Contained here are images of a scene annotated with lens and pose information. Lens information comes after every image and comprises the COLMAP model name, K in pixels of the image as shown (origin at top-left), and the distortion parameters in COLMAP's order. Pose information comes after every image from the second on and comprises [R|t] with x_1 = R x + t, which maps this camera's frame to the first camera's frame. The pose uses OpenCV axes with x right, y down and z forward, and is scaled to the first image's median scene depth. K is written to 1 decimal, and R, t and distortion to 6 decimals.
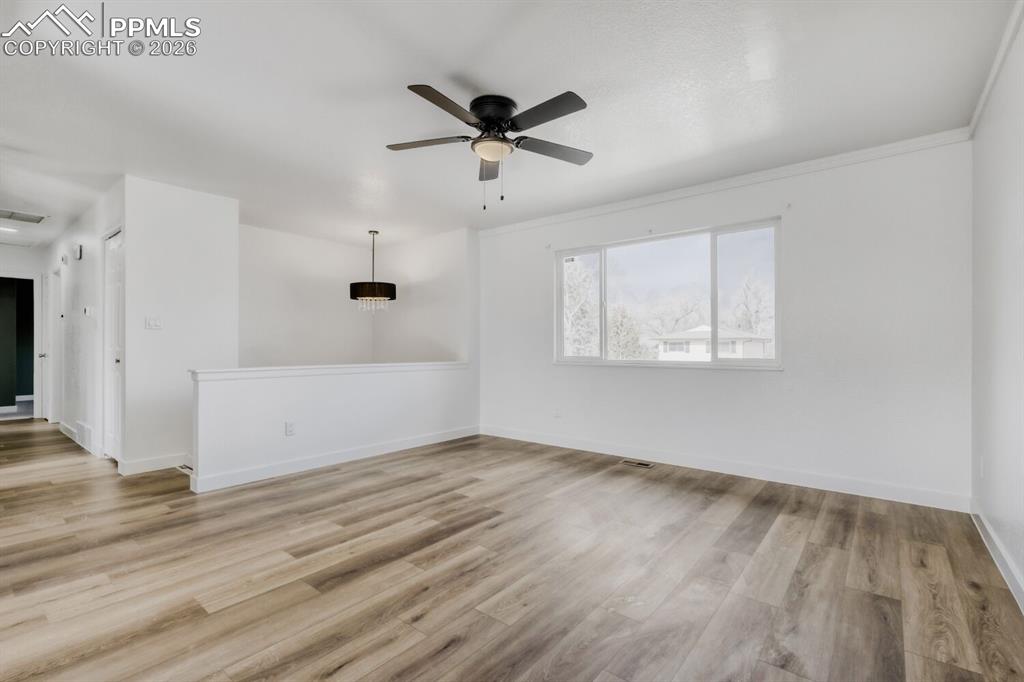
lens RADIAL K [[455.6, 0, 509.2], [0, 455.6, 348.1], [0, 0, 1]] dist [0.003133, 0.000663]
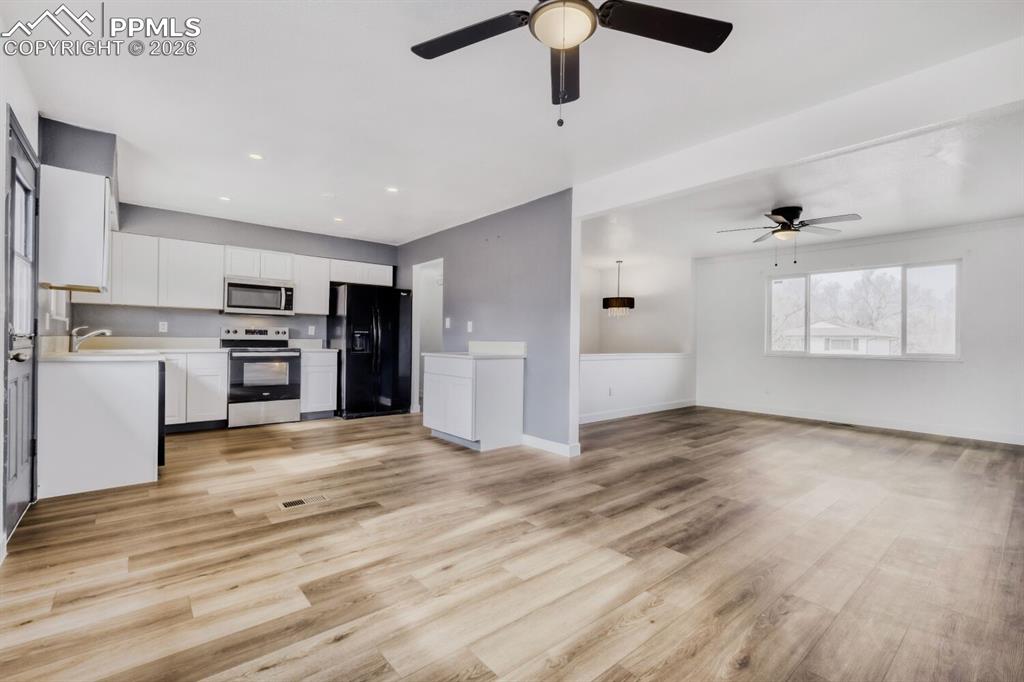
lens RADIAL K [[450.8, 0, 510.5], [0, 450.8, 342.1], [0, 0, 1]] dist [-0.001713, 0.000033]
pose [[0.983574, 0.011155, -0.180161, -0.620246], [-0.011285, 0.999936, 0.000305, 0.001200], [0.180153, 0.001733, 0.983637, -0.746860]]
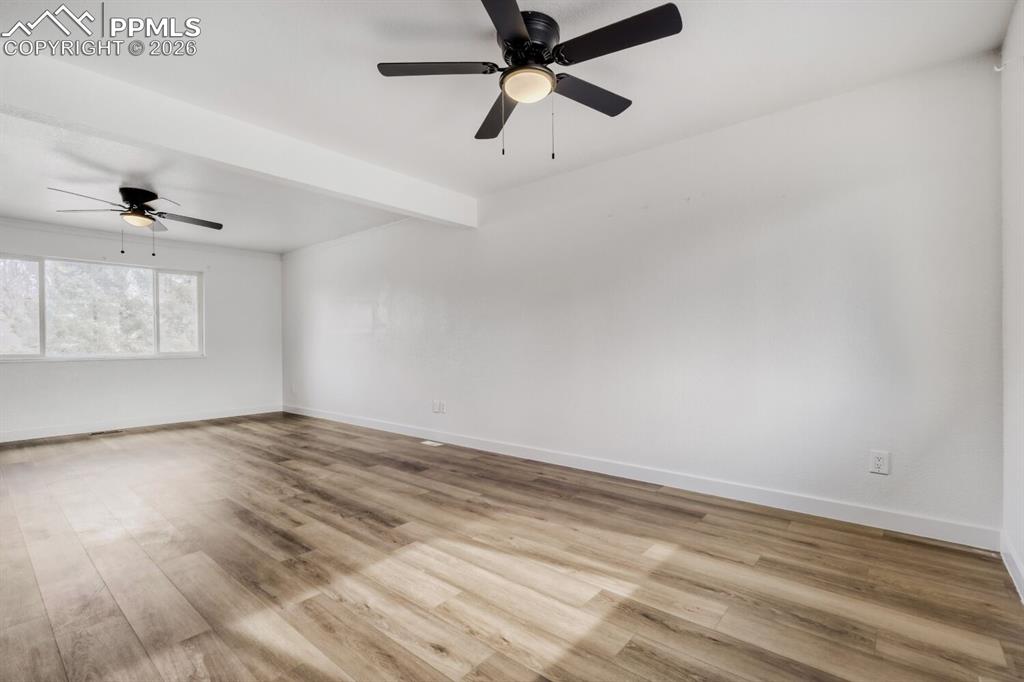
lens RADIAL K [[463.2, 0, 504.8], [0, 463.2, 342.0], [0, 0, 1]] dist [-0.001365, 0.000116]
pose [[0.017481, 0.003089, 0.999842, -1.282593], [0.009555, 0.999949, -0.003256, 0.003993], [-0.999802, 0.009611, 0.017451, -0.230131]]
